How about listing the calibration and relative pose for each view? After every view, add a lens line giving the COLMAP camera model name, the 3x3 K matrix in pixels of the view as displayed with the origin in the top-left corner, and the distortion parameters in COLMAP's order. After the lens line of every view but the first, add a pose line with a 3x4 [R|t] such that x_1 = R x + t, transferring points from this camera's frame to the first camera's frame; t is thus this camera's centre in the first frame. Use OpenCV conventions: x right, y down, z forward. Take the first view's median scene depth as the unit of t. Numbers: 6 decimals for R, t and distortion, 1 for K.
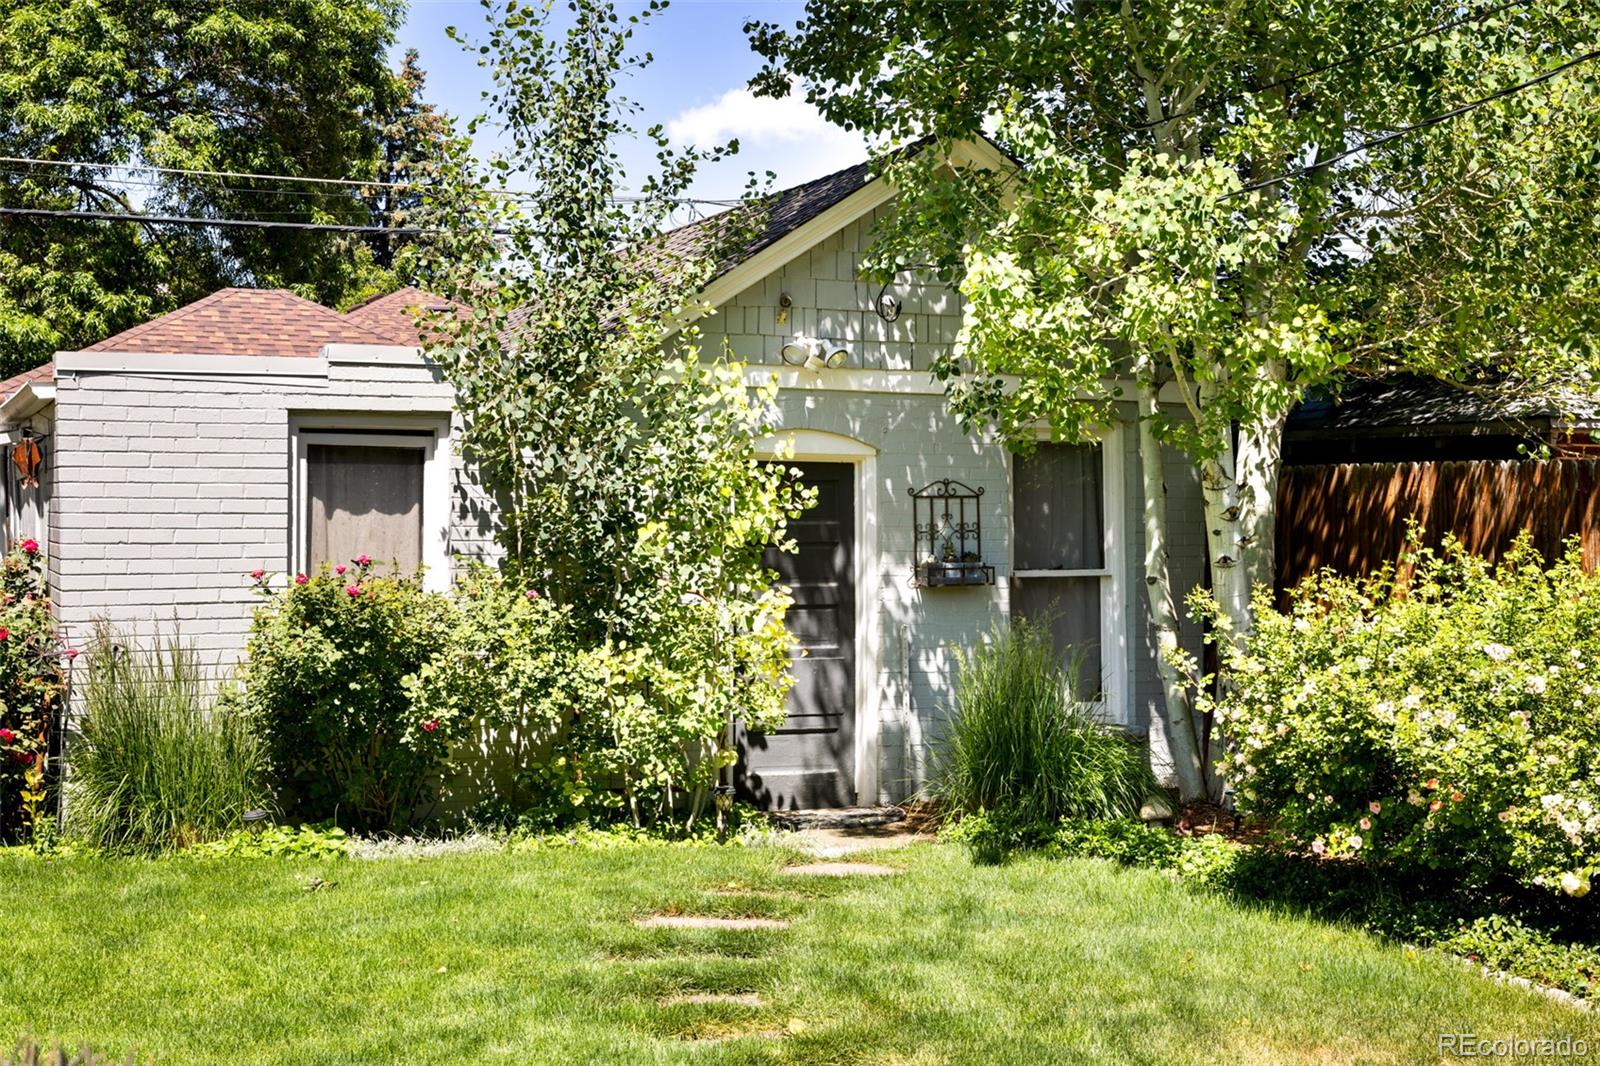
lens RADIAL K [[2307.6, 0, 788.1], [0, 2307.6, 504.0], [0, 0, 1]] dist [0.082467, 0.000000]
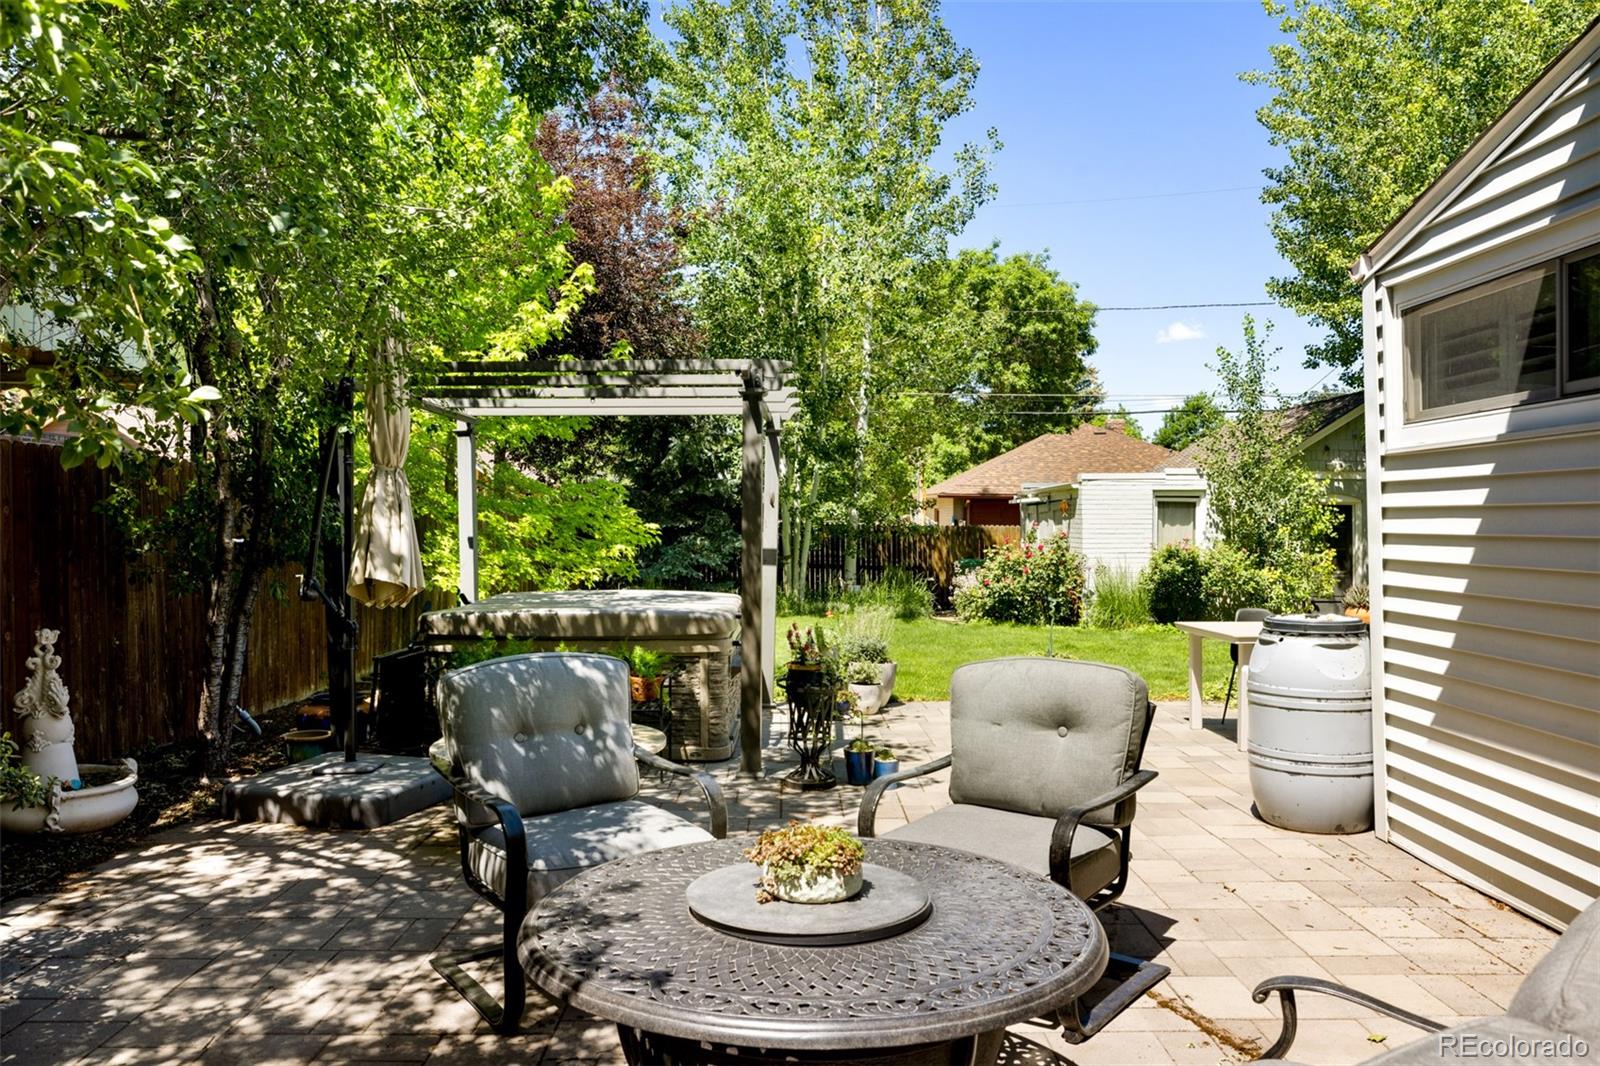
lens RADIAL K [[1142.1, 0, 804.9], [0, 1142.1, 522.4], [0, 0, 1]] dist [0.040469, 0.001095]
pose [[0.937052, -0.003970, -0.349168, -0.117898], [0.005503, 0.999979, 0.003398, -0.005948], [0.349147, -0.005106, 0.937054, -0.591571]]
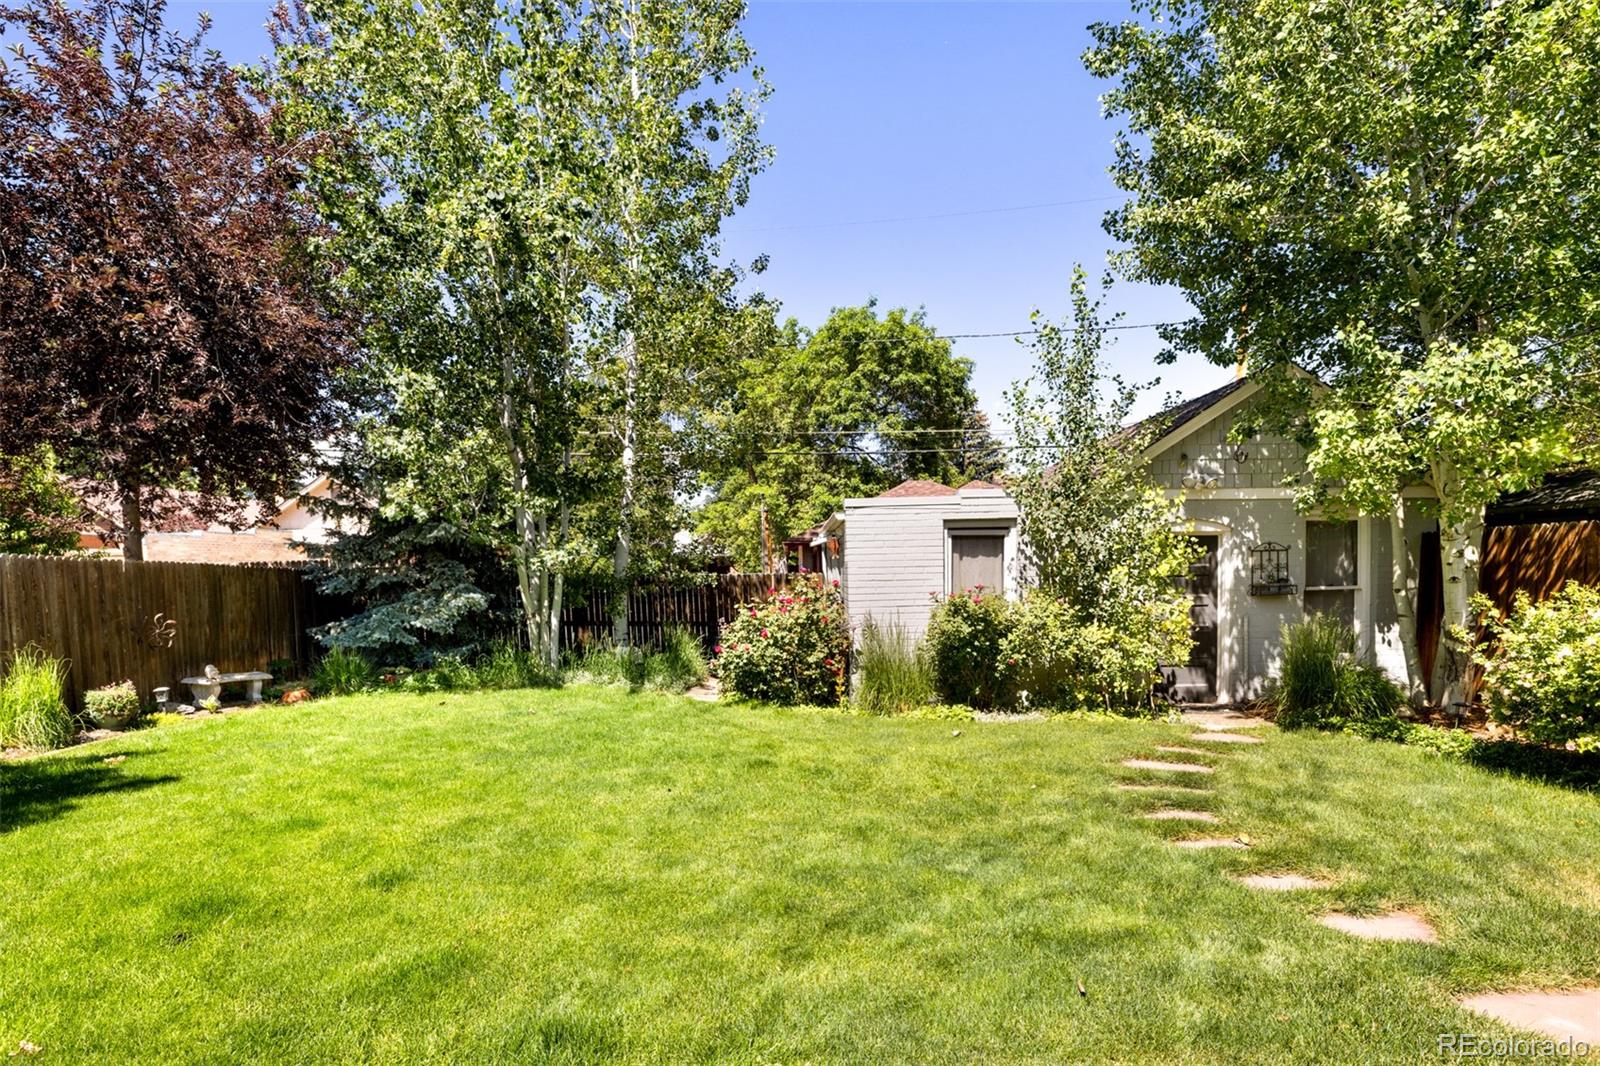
lens RADIAL K [[865.7, 0, 783.8], [0, 865.7, 623.9], [0, 0, 1]] dist [0.022541, 0.001068]
pose [[0.930529, 0.000740, -0.366218, -0.052672], [0.022758, 0.997948, 0.059844, 0.006504], [0.365511, -0.064021, 0.928603, 0.159831]]
